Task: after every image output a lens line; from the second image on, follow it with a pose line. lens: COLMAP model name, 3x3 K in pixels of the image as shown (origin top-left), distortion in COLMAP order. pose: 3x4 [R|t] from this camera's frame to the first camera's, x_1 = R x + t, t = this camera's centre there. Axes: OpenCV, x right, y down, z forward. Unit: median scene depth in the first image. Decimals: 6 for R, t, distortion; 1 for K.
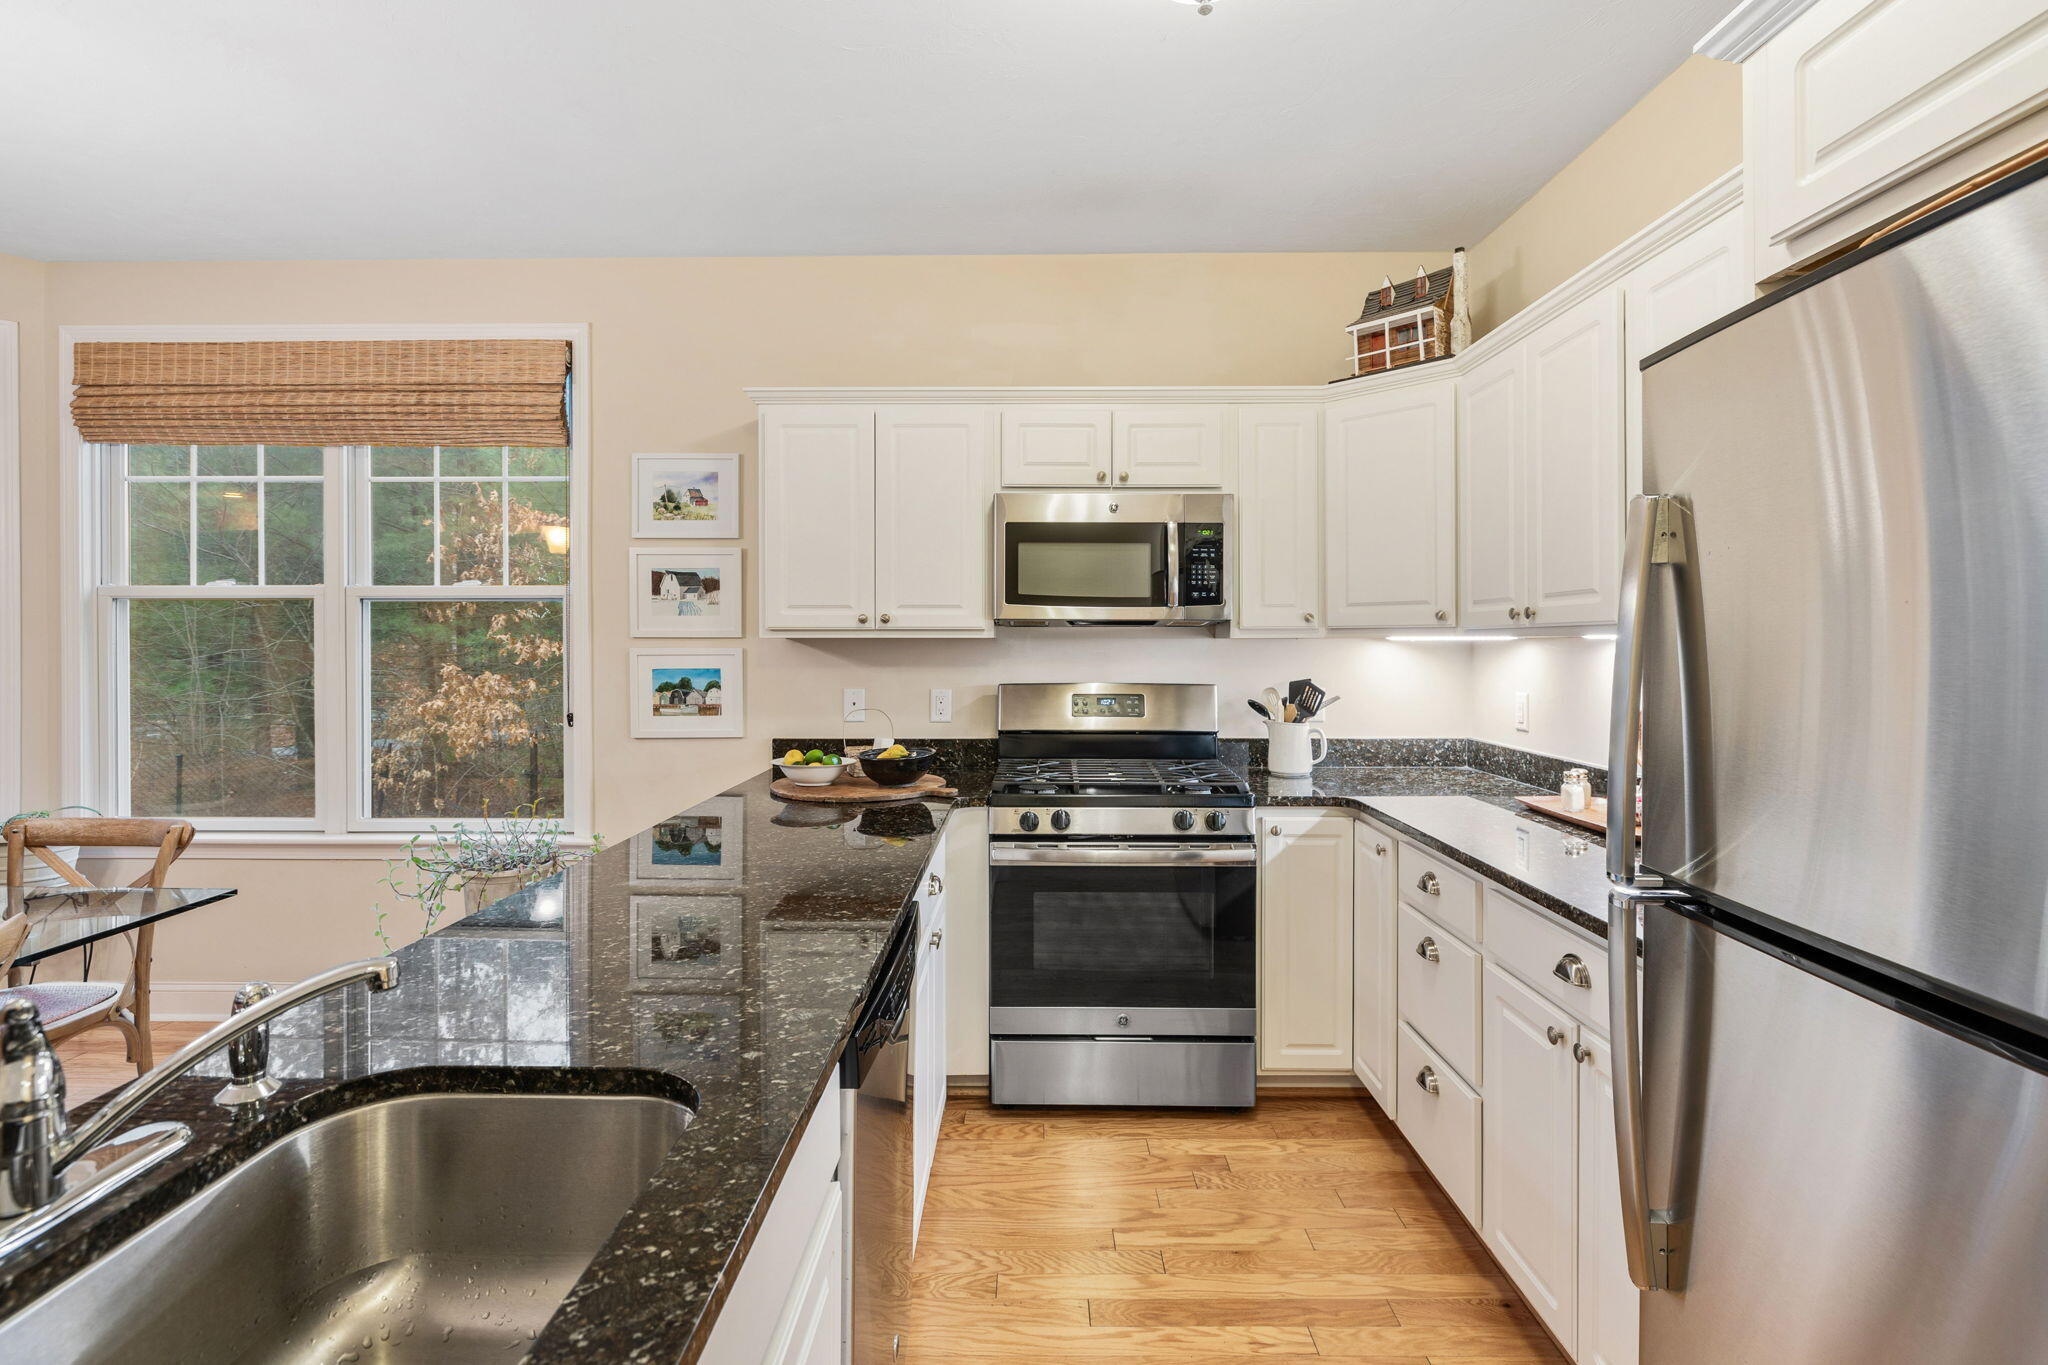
lens RADIAL K [[939.0, 0, 994.6], [0, 939.0, 644.8], [0, 0, 1]] dist [-0.008126, 0.003247]
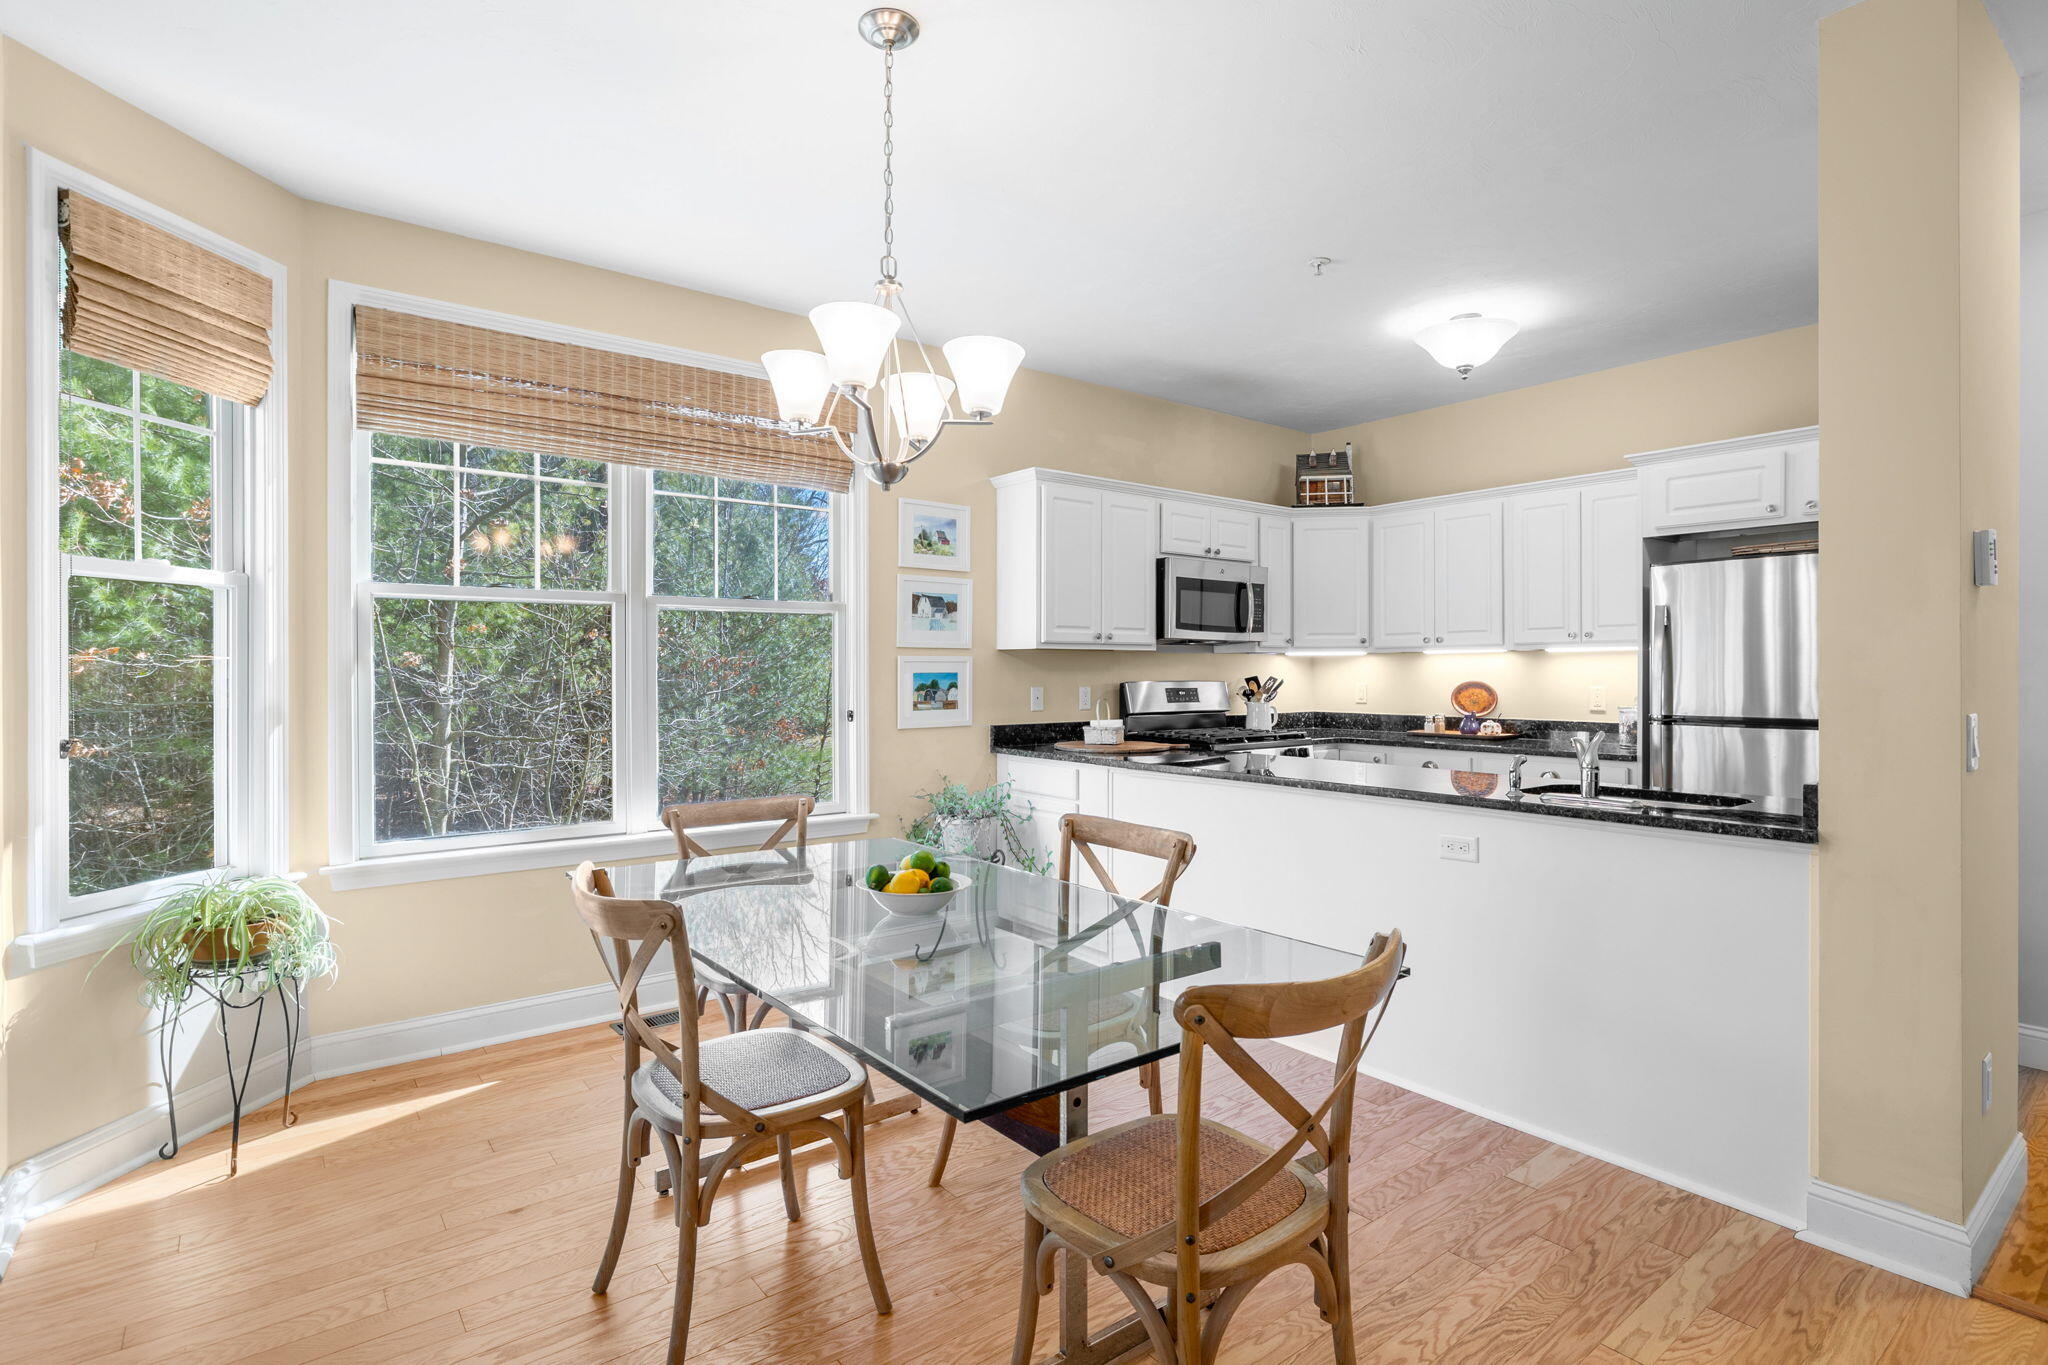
lens RADIAL K [[1002.1, 0, 1024.0], [0, 1002.1, 682.5], [0, 0, 1]] dist [-0.003316, -0.000092]
pose [[0.781073, -0.008668, 0.624380, -1.088410], [0.007594, 0.999962, 0.004384, 0.034078], [-0.624394, 0.001317, 0.781109, -0.130269]]
